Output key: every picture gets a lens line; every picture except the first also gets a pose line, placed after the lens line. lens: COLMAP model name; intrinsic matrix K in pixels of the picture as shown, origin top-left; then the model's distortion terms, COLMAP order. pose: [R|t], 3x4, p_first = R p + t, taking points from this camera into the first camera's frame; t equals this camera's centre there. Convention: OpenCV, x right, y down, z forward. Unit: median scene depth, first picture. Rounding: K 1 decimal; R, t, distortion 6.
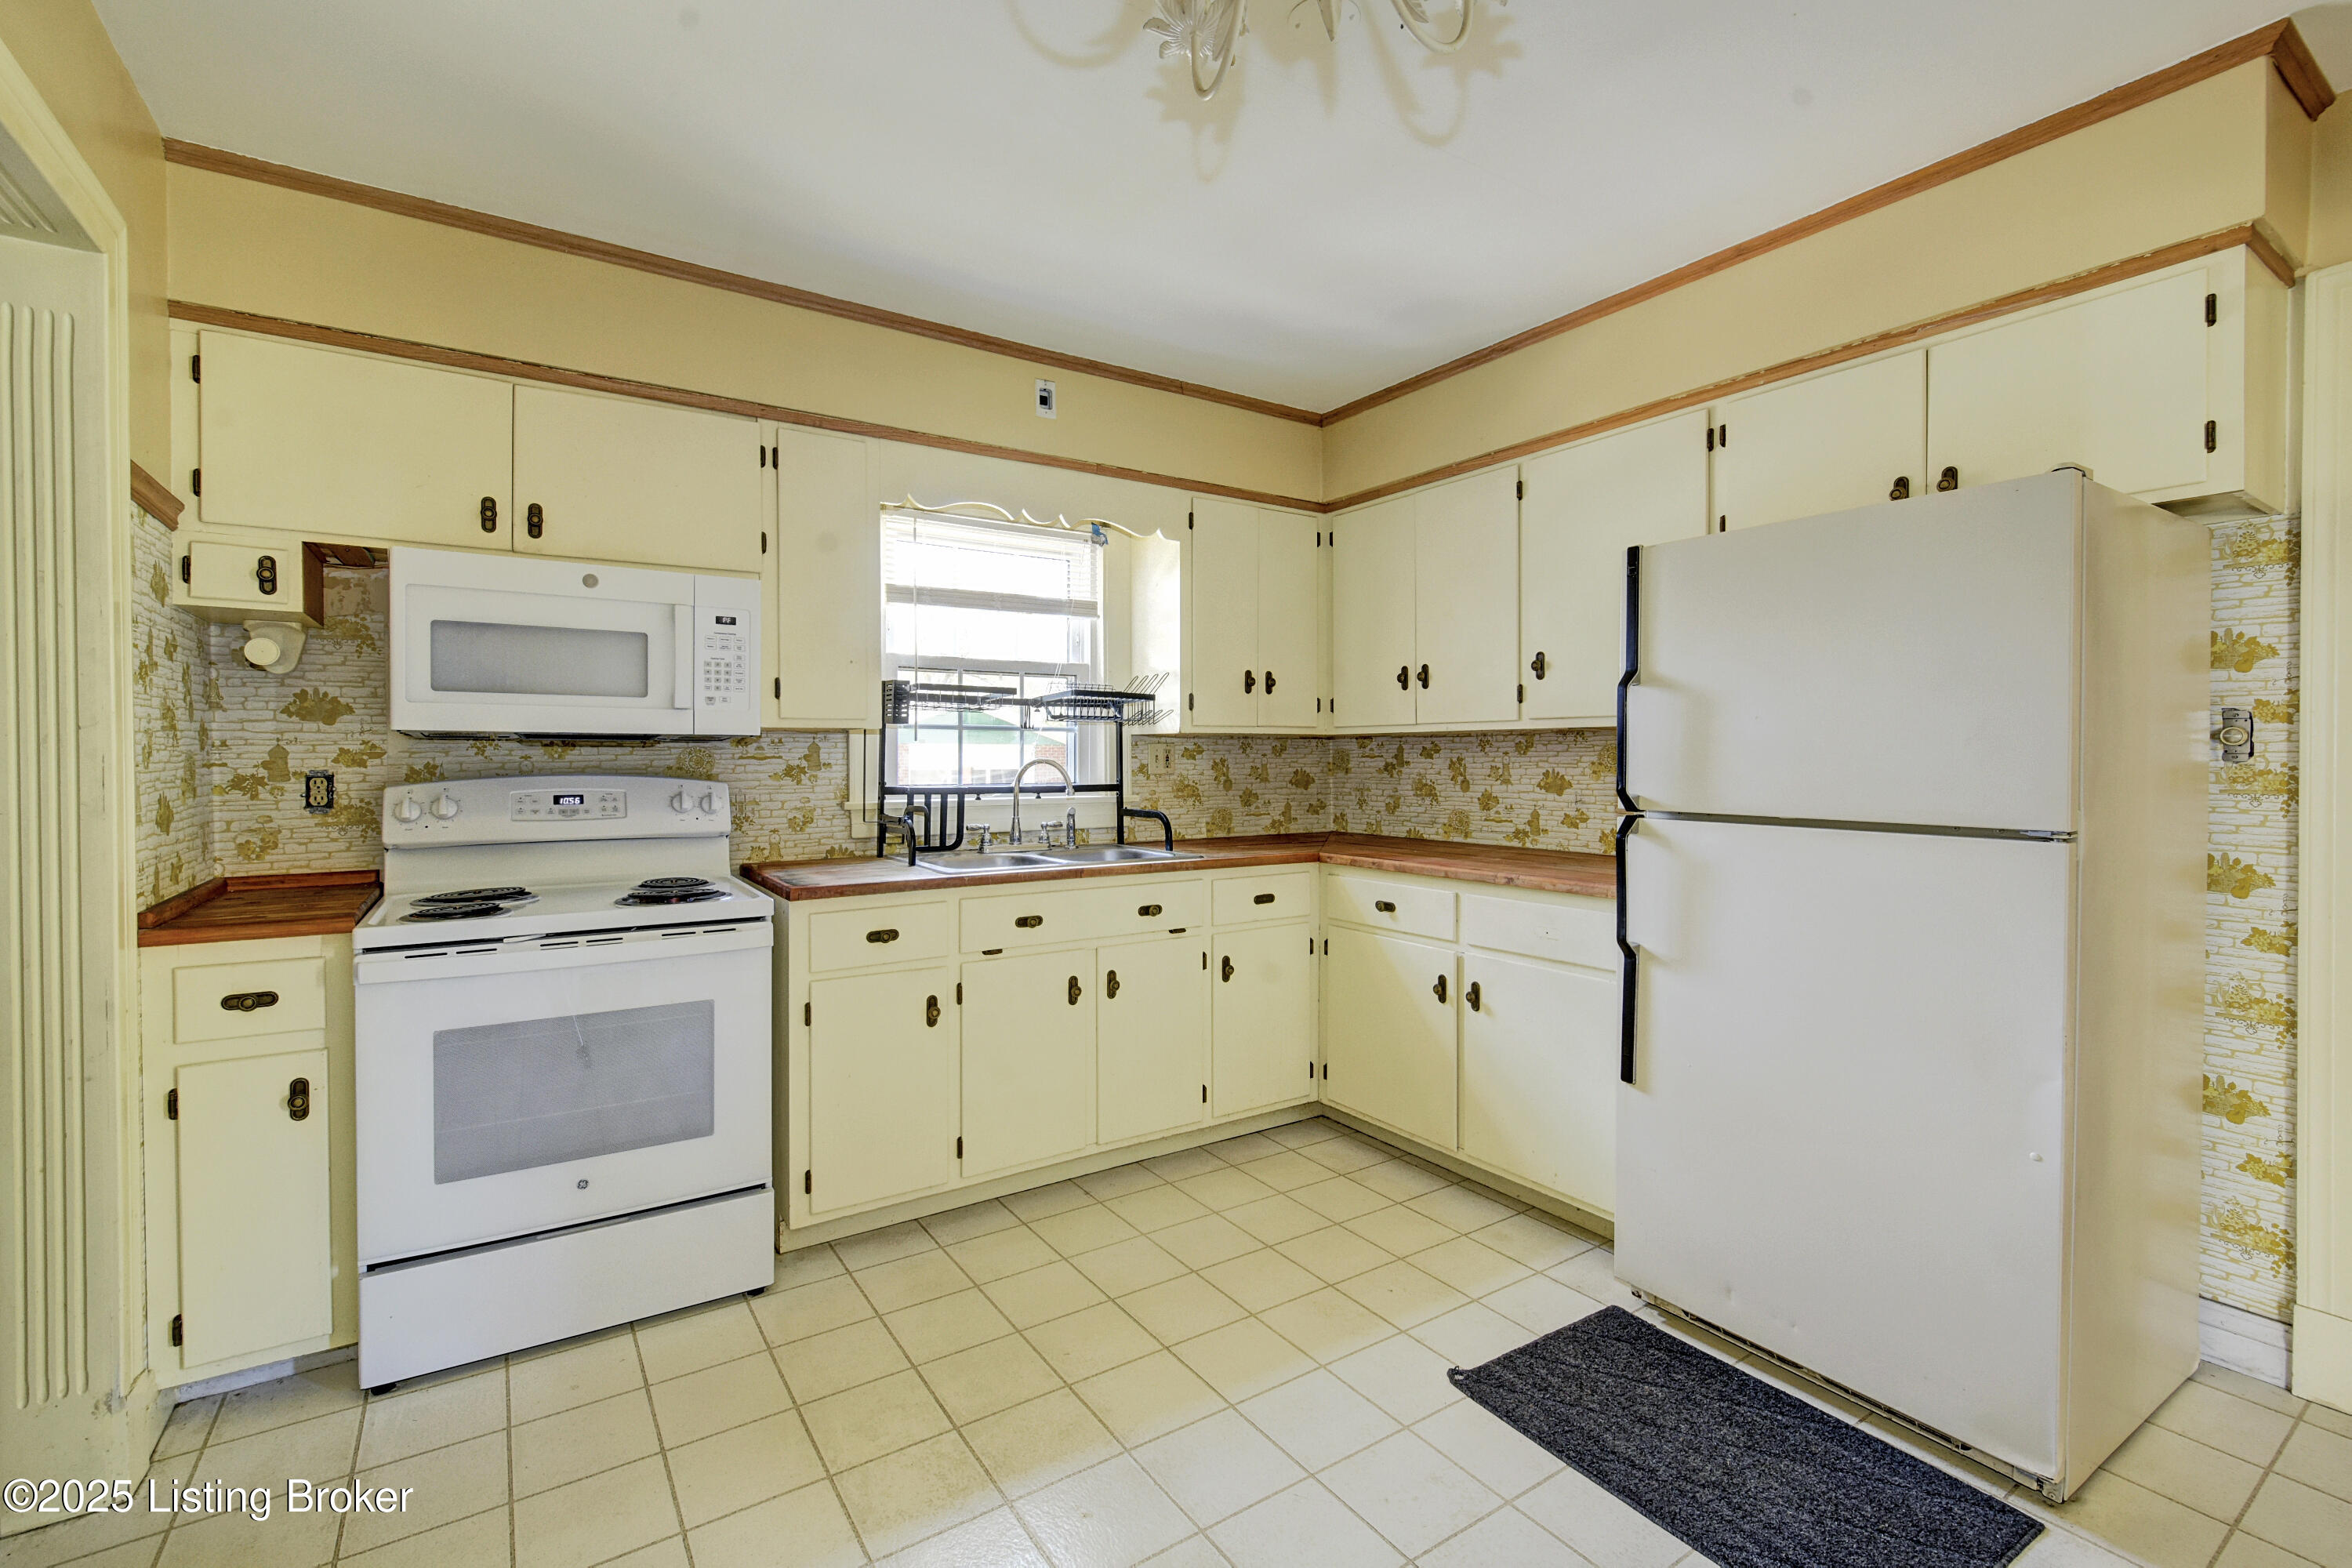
lens RADIAL K [[1028.4, 0, 1179.7], [0, 1028.4, 778.3], [0, 0, 1]] dist [-0.002285, -0.001174]
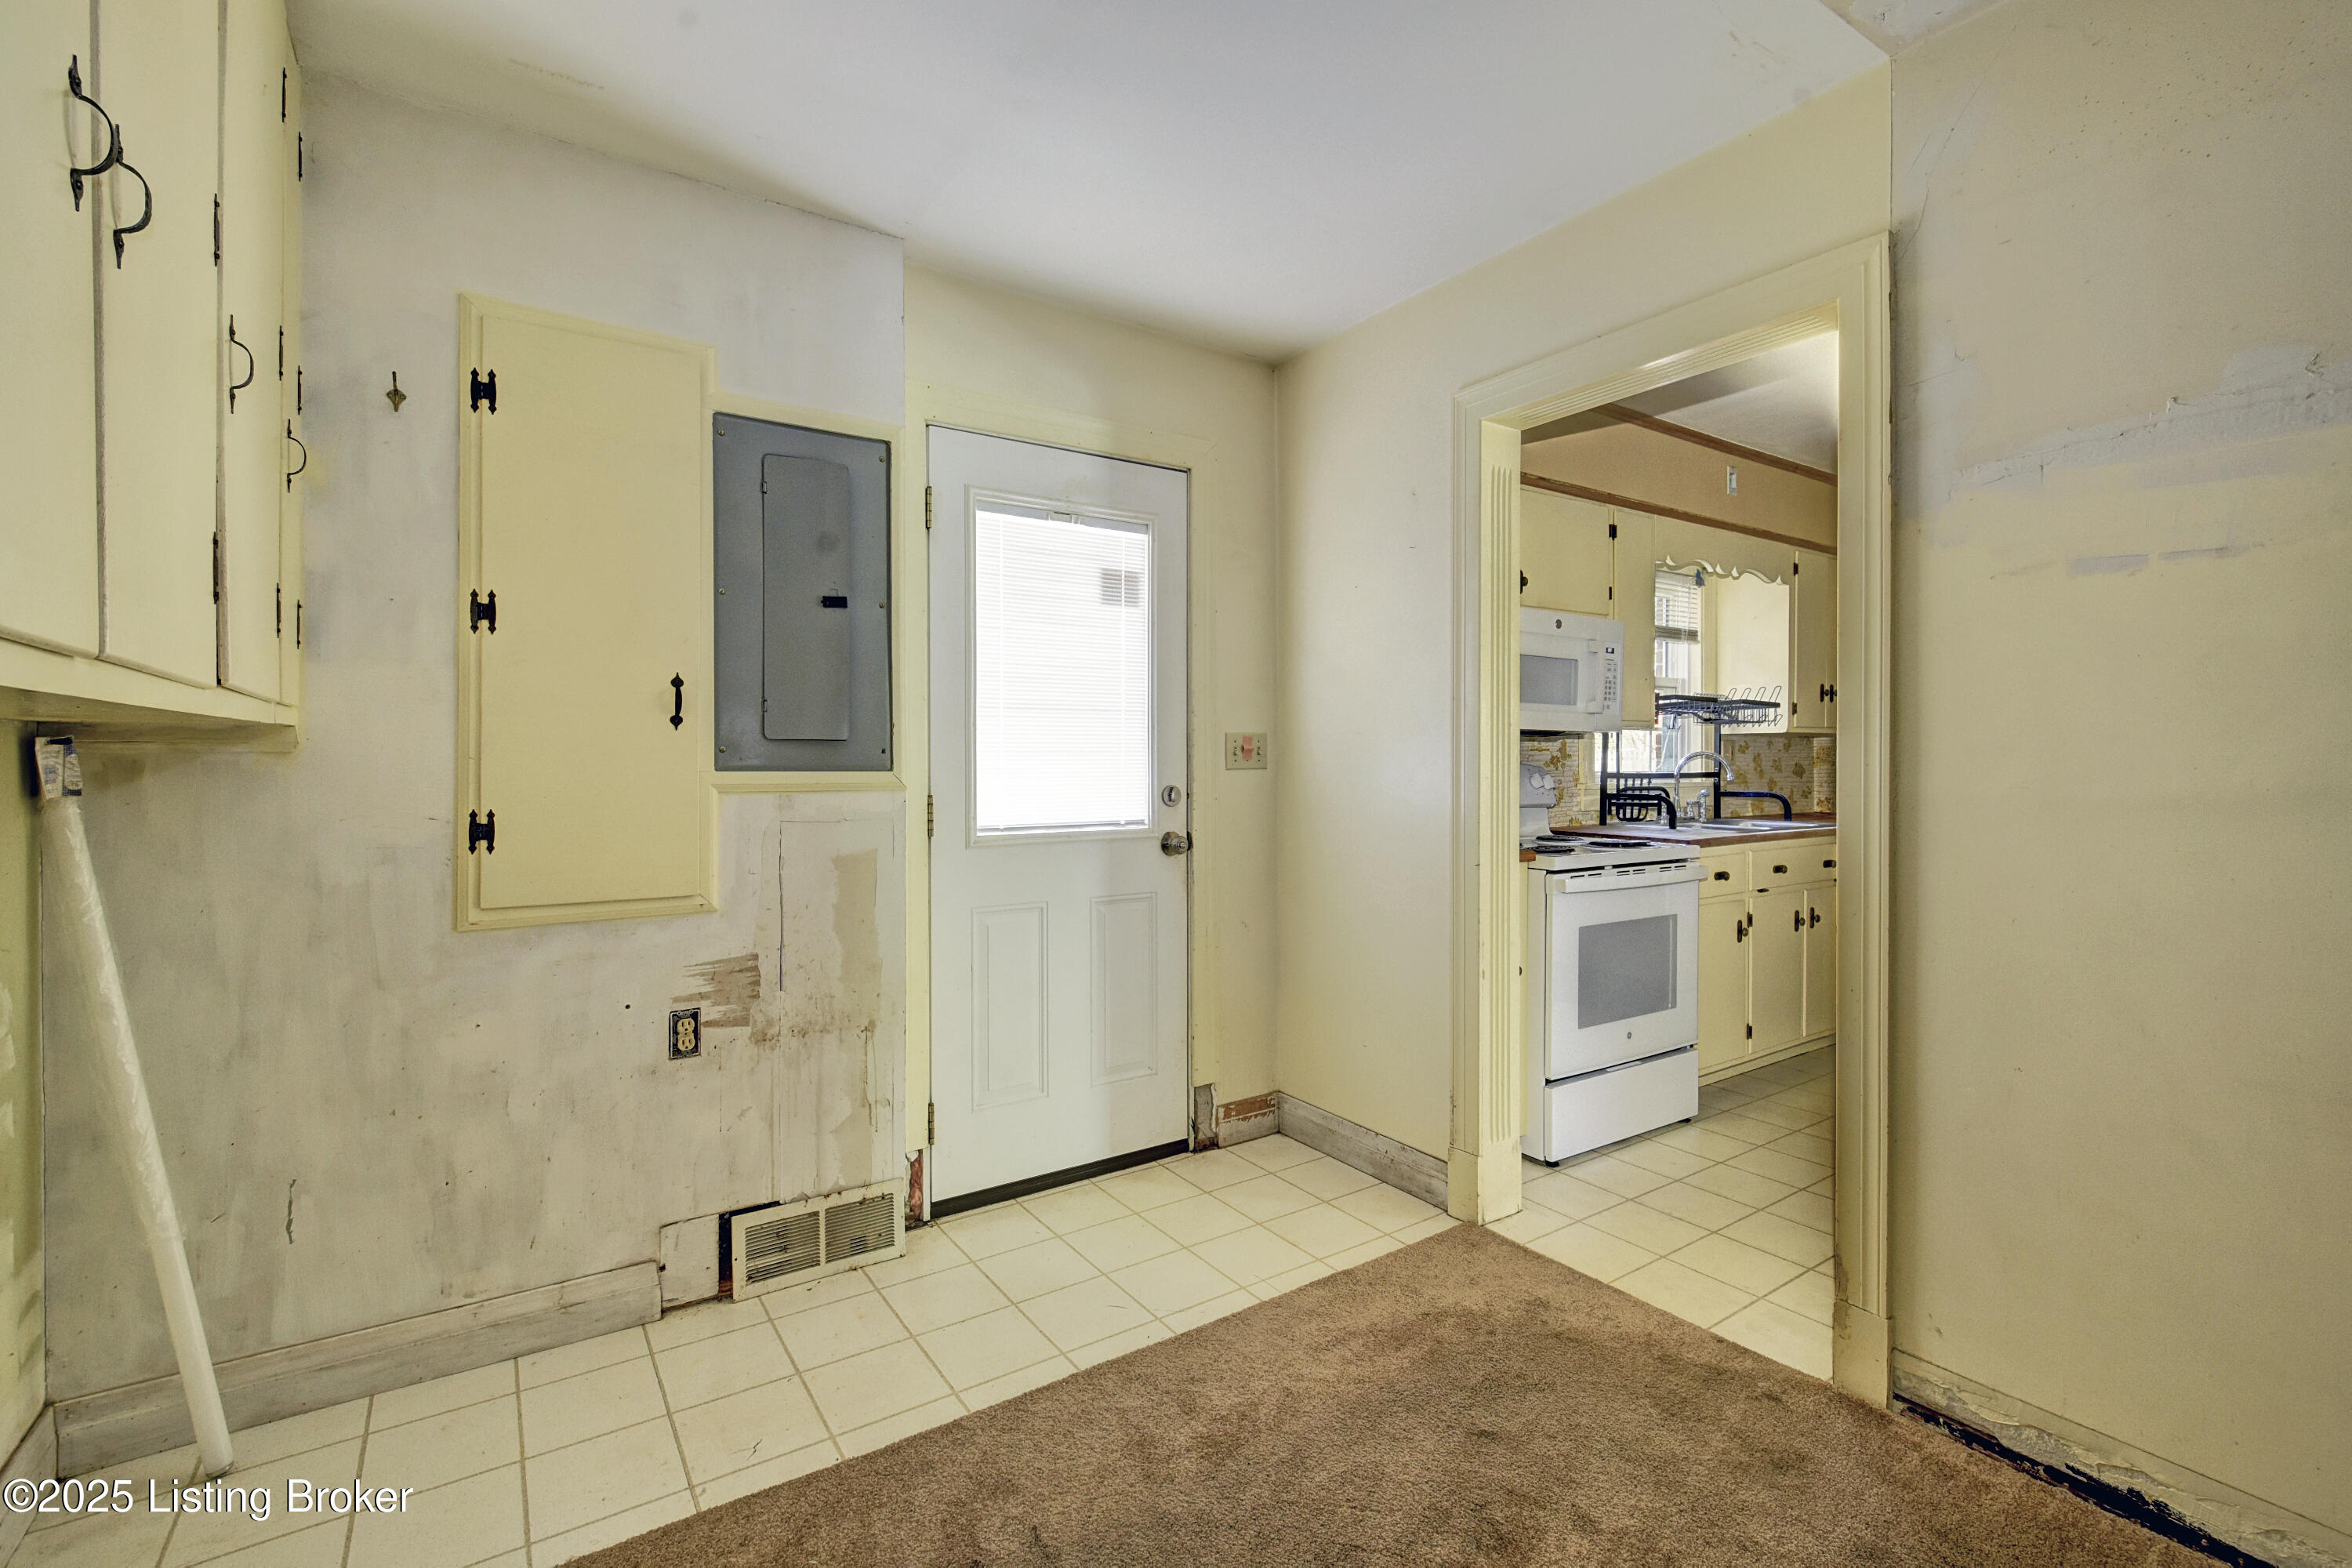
lens RADIAL K [[1028.4, 0, 1170.1], [0, 1028.4, 772.7], [0, 0, 1]] dist [-0.002285, -0.001174]
pose [[0.999993, 0.003475, 0.001109, -0.804032], [-0.003465, 0.999955, -0.008814, 0.021426], [-0.001139, 0.008811, 0.999961, -0.307778]]
